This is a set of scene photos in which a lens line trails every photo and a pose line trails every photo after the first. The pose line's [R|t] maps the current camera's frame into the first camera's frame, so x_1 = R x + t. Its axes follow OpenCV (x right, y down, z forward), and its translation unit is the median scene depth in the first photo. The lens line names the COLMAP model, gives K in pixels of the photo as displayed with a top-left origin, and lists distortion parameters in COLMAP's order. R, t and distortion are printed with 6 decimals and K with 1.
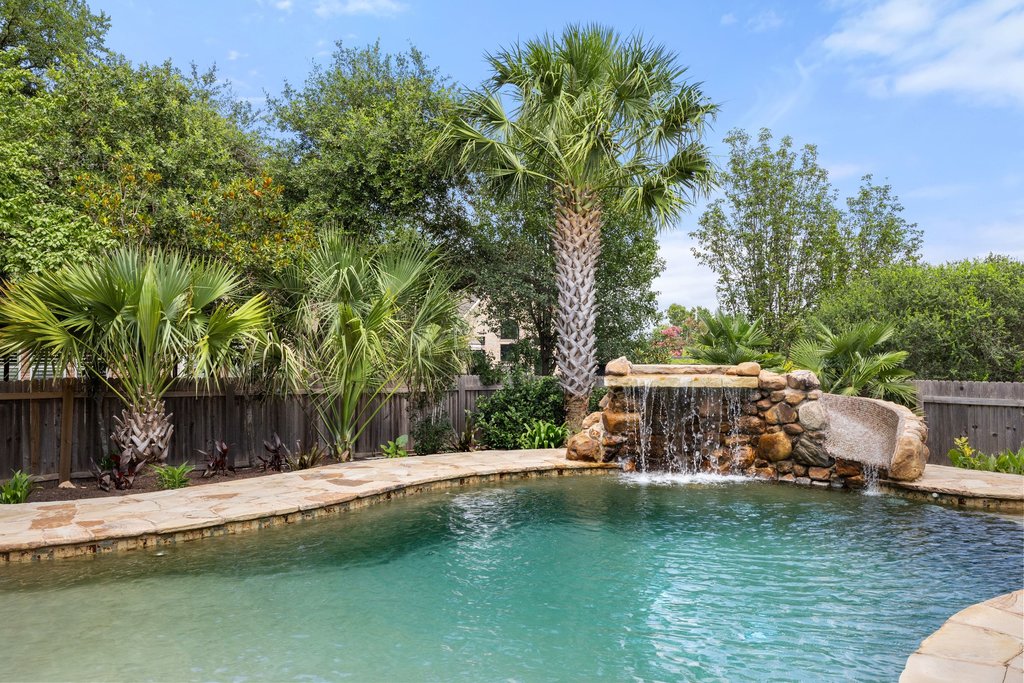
lens RADIAL K [[681.7, 0, 512.0], [0, 681.7, 380.7], [0, 0, 1]] dist [-0.002254, 0.003920]
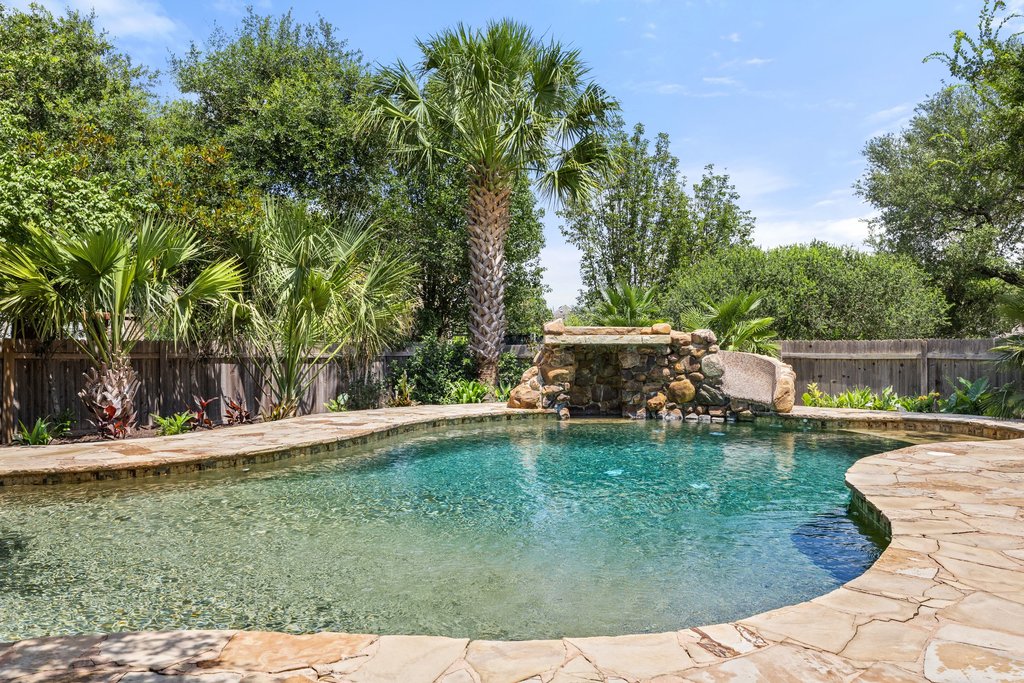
lens RADIAL K [[681.7, 0, 512.0], [0, 681.7, 380.7], [0, 0, 1]] dist [-0.002254, 0.003920]
pose [[0.977834, -0.012617, 0.209002, -0.103063], [0.004878, 0.999285, 0.037503, 0.016790], [-0.209326, -0.035653, 0.977196, -0.087117]]
